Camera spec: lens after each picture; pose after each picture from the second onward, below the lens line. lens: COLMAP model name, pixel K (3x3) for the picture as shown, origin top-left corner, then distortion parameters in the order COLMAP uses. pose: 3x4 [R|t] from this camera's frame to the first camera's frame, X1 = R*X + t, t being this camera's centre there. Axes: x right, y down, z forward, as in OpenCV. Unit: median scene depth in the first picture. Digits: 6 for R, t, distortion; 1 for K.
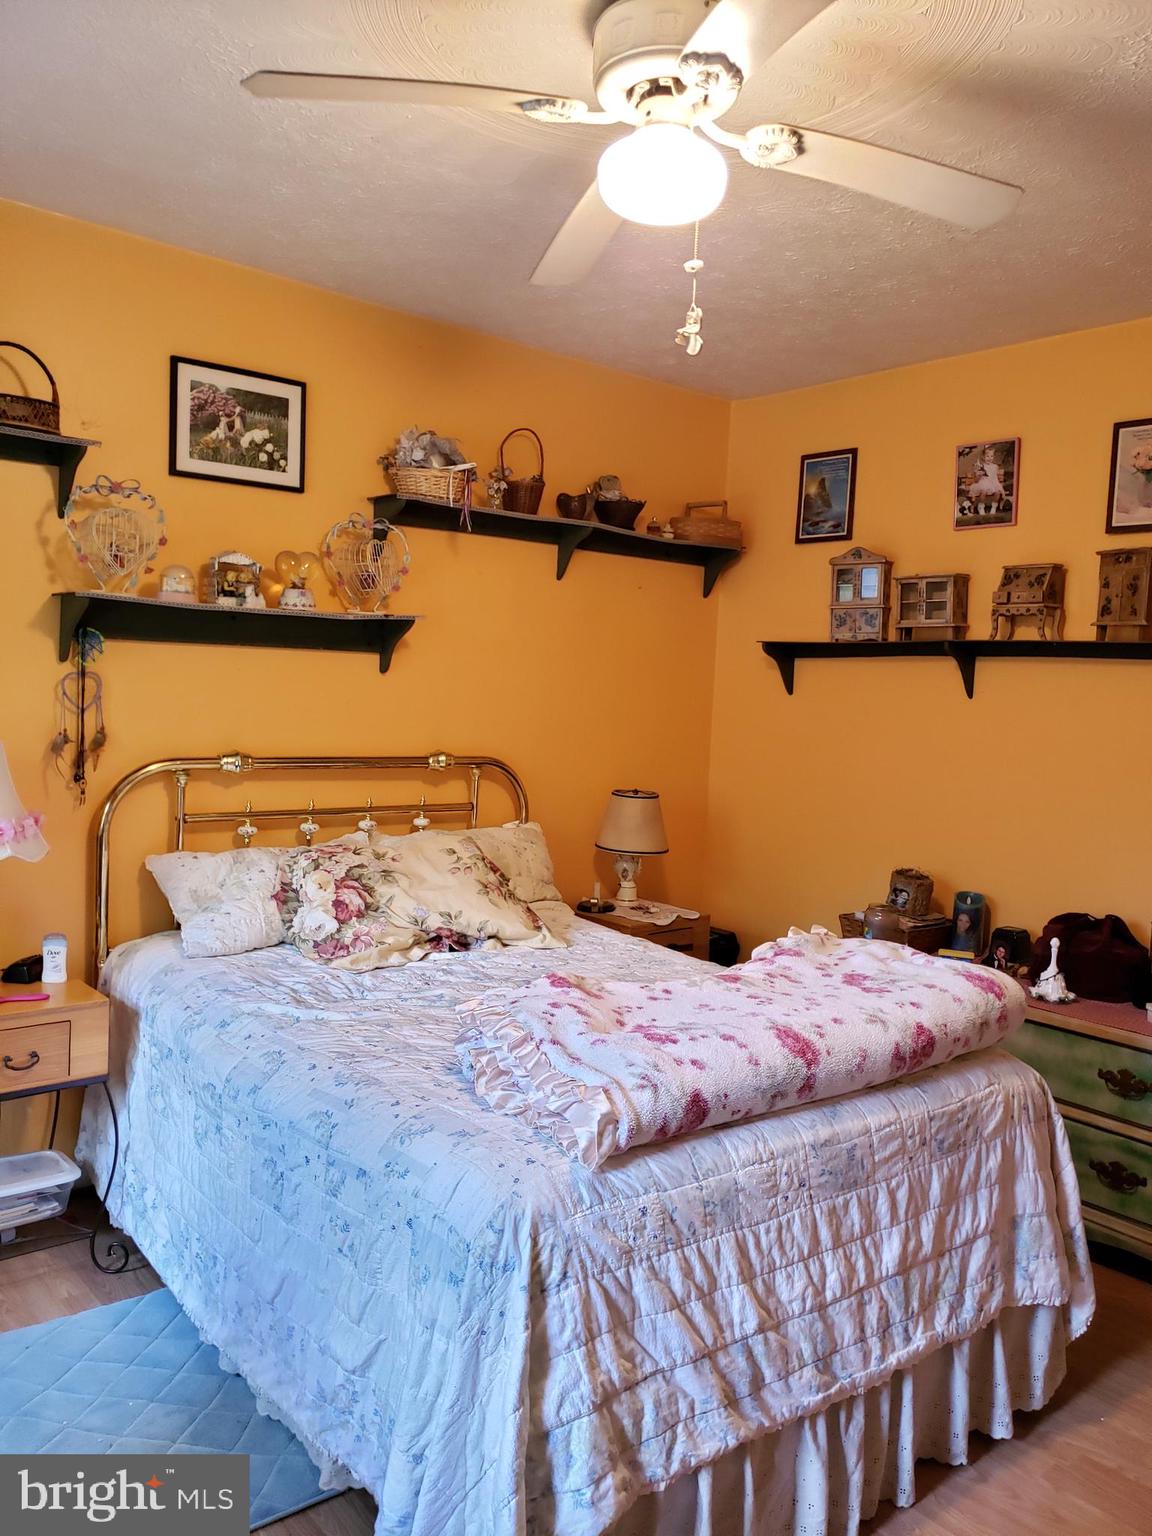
lens RADIAL K [[1147.3, 0, 574.6], [0, 1147.3, 797.9], [0, 0, 1]] dist [-0.002974, -0.000043]
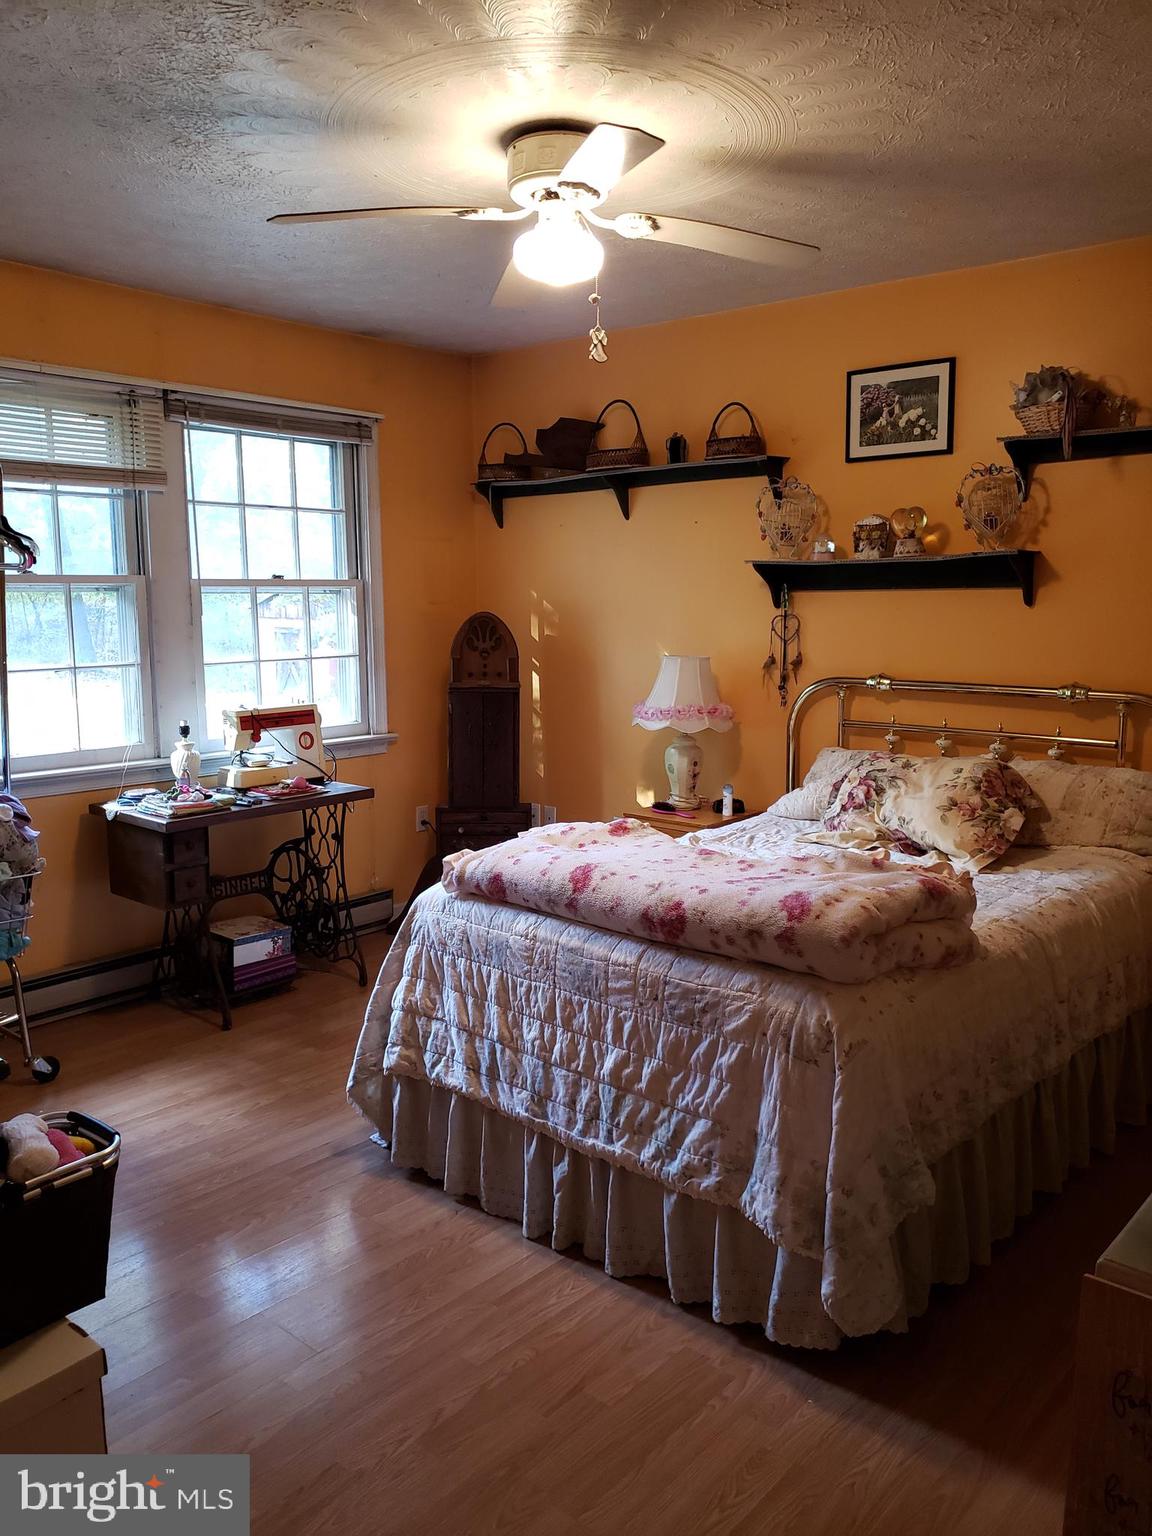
lens RADIAL K [[1180.4, 0, 576.0], [0, 1180.4, 768.0], [0, 0, 1]] dist [0.089722, -0.083806]
pose [[0.197483, 0.102673, -0.974915, 1.004714], [-0.093677, 0.991926, 0.085489, -0.020435], [0.975820, 0.074444, 0.205507, 0.453451]]
